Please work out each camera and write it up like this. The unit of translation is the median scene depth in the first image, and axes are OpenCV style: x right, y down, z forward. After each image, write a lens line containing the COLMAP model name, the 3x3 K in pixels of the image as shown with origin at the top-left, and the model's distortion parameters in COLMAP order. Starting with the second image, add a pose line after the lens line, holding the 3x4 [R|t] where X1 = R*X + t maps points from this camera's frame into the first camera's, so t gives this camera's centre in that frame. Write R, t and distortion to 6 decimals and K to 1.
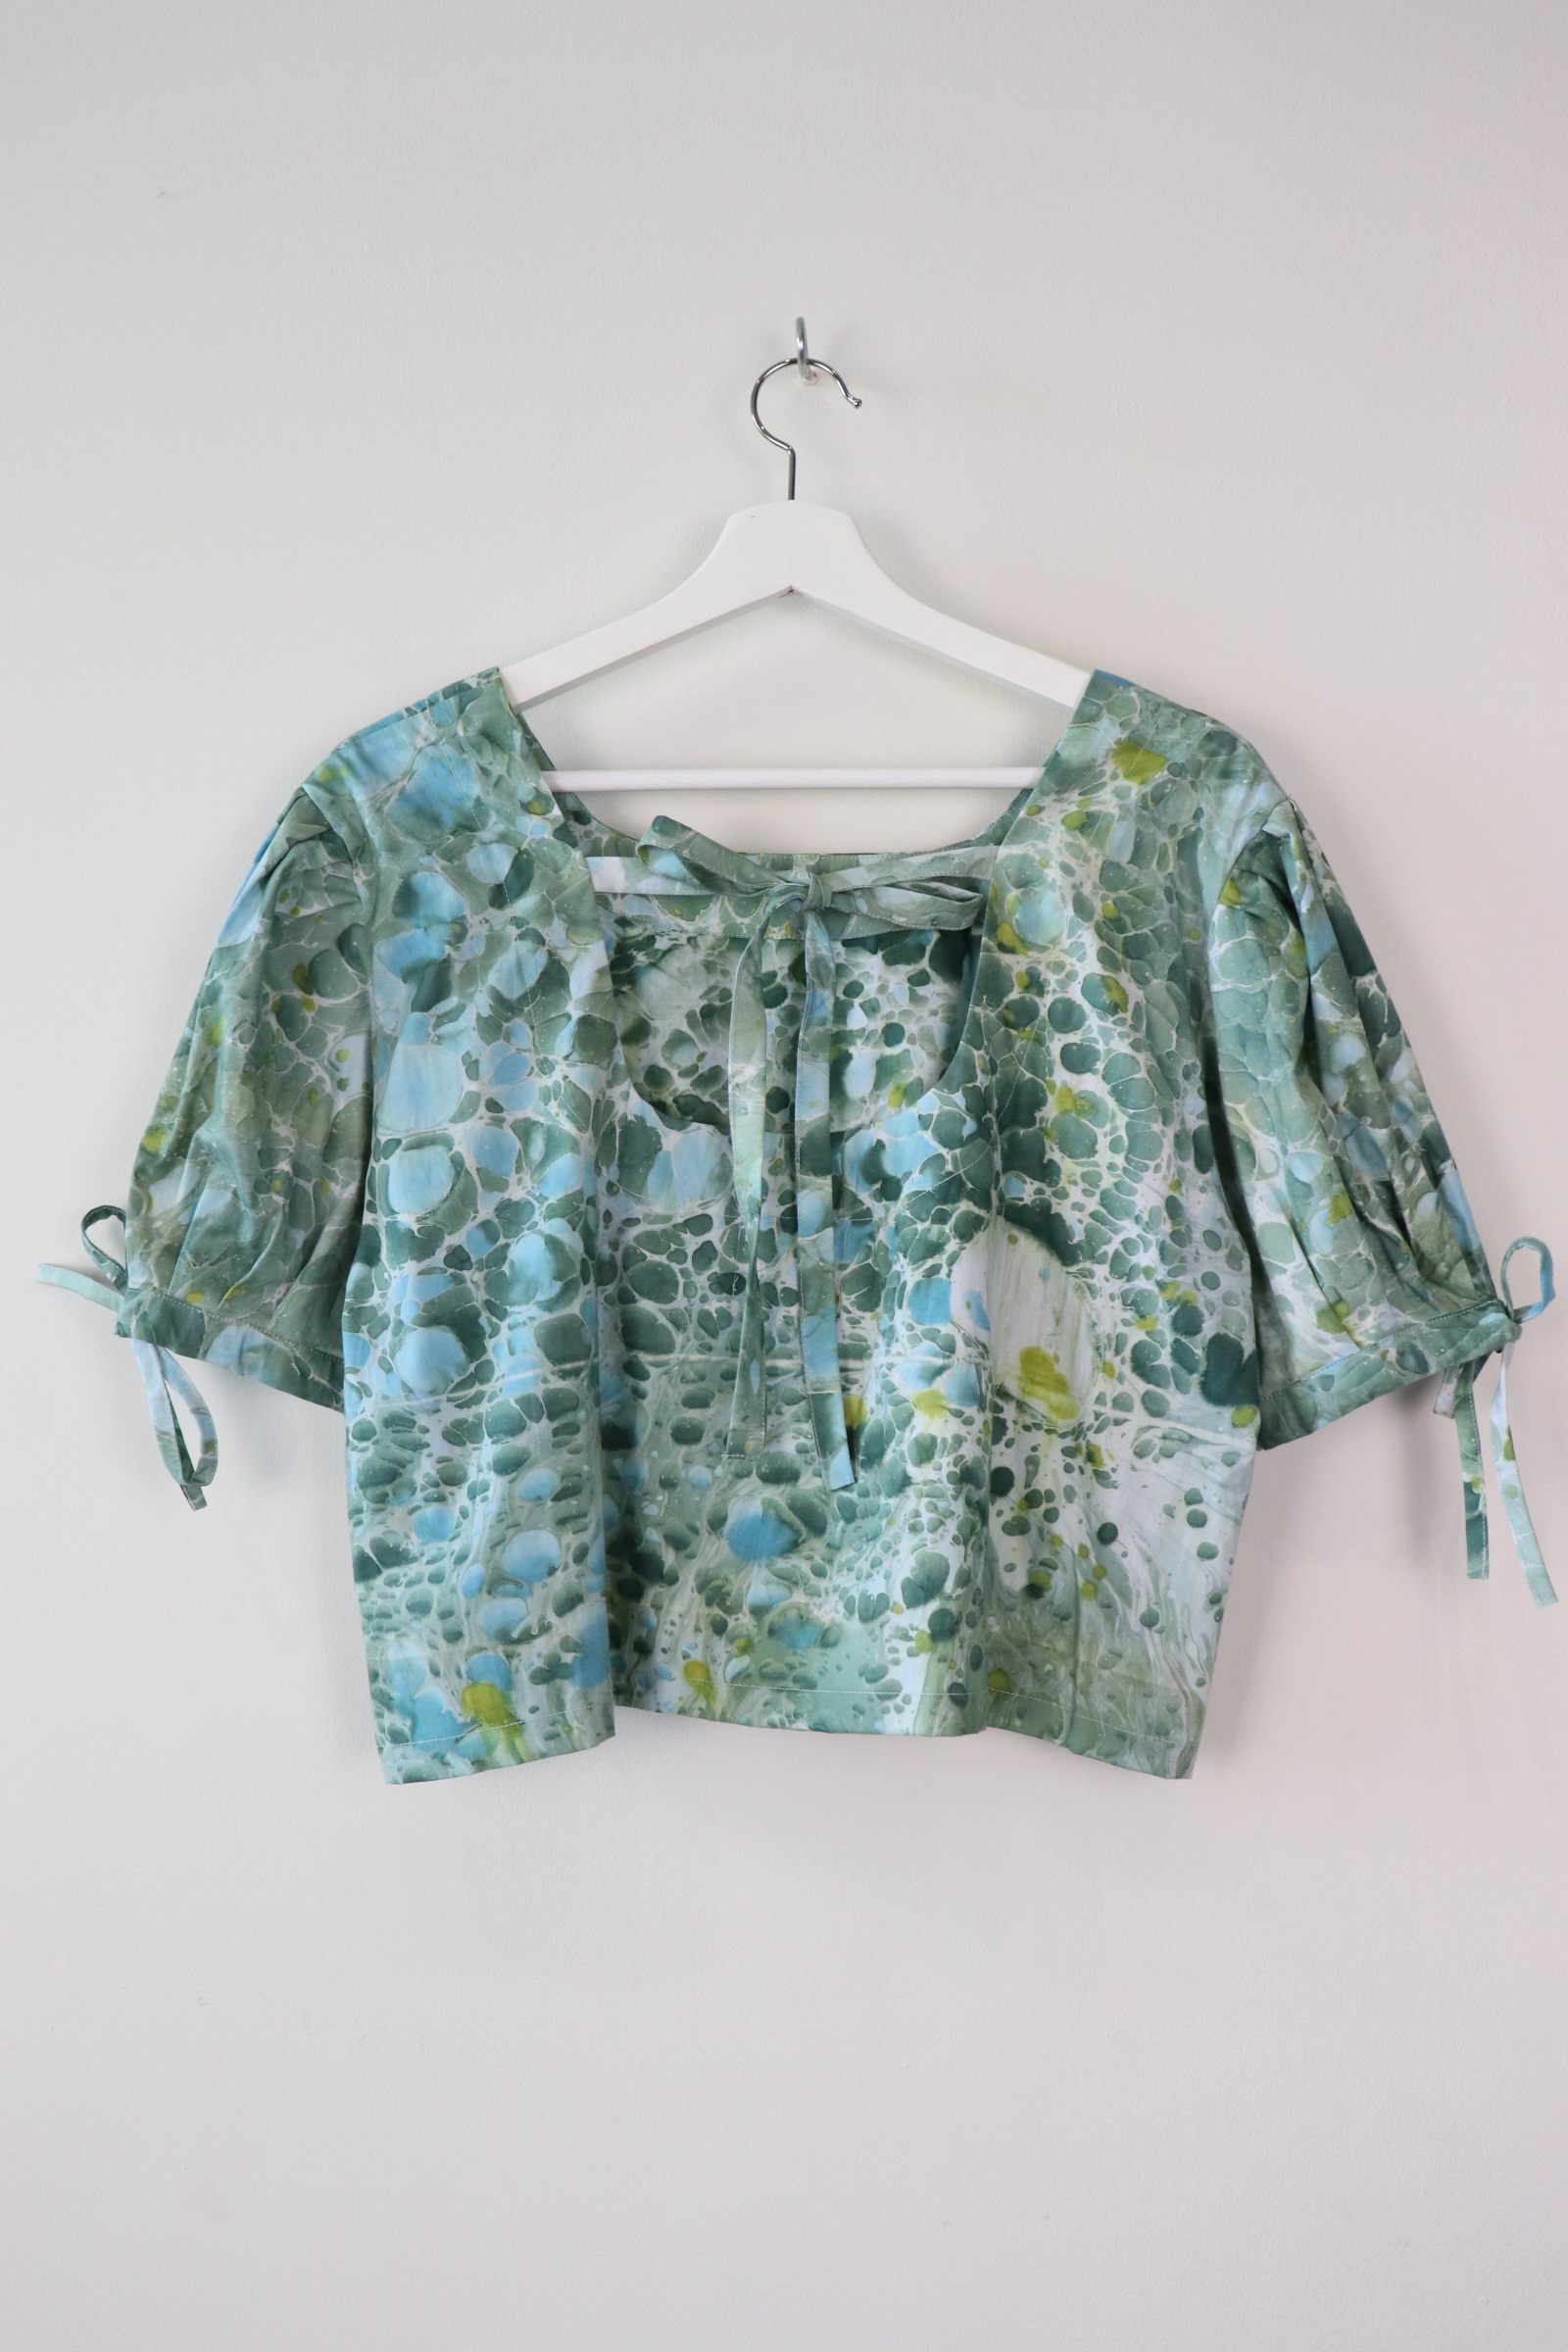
lens RADIAL K [[2365.7, 0, 785.2], [0, 2365.7, 1170.0], [0, 0, 1]] dist [-0.118347, 0.000000]
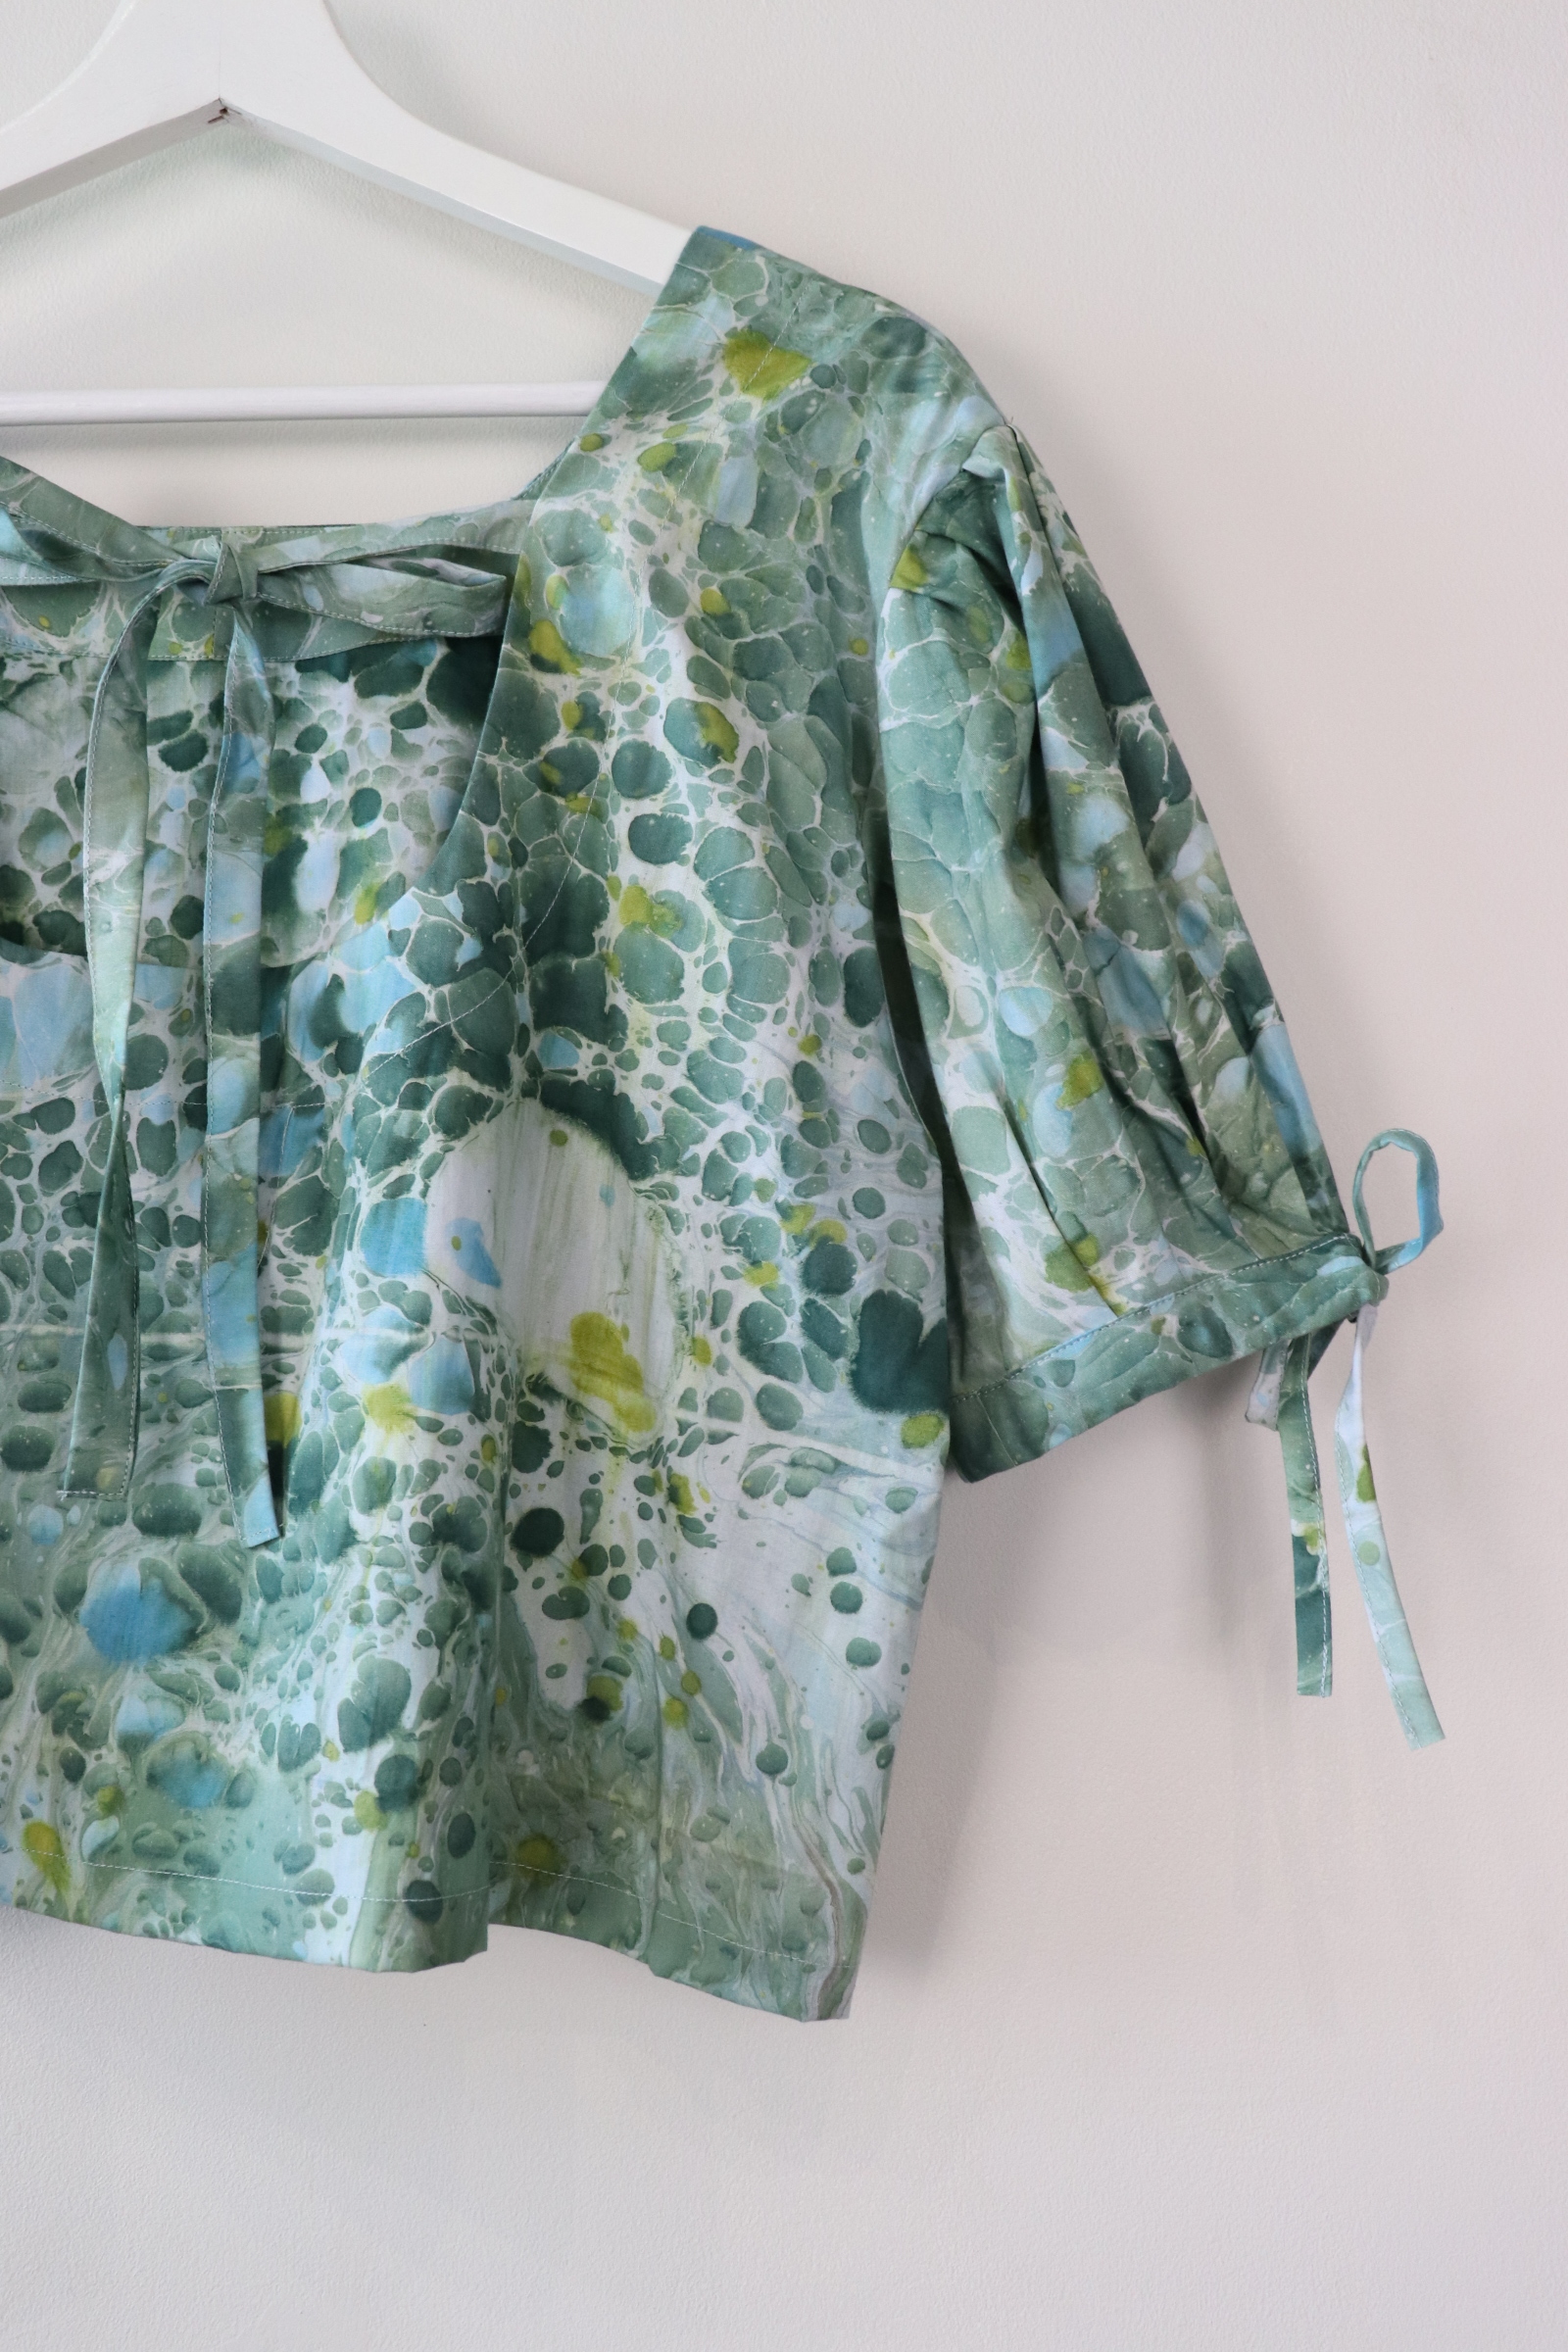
lens RADIAL K [[2365.7, 0, 769.4], [0, 2365.7, 1157.8], [0, 0, 1]] dist [-0.118347, 0.000000]
pose [[0.999840, -0.001869, 0.017804, 0.142918], [0.001733, 0.999969, 0.007660, 0.030436], [-0.017817, -0.007628, 0.999812, 0.392644]]
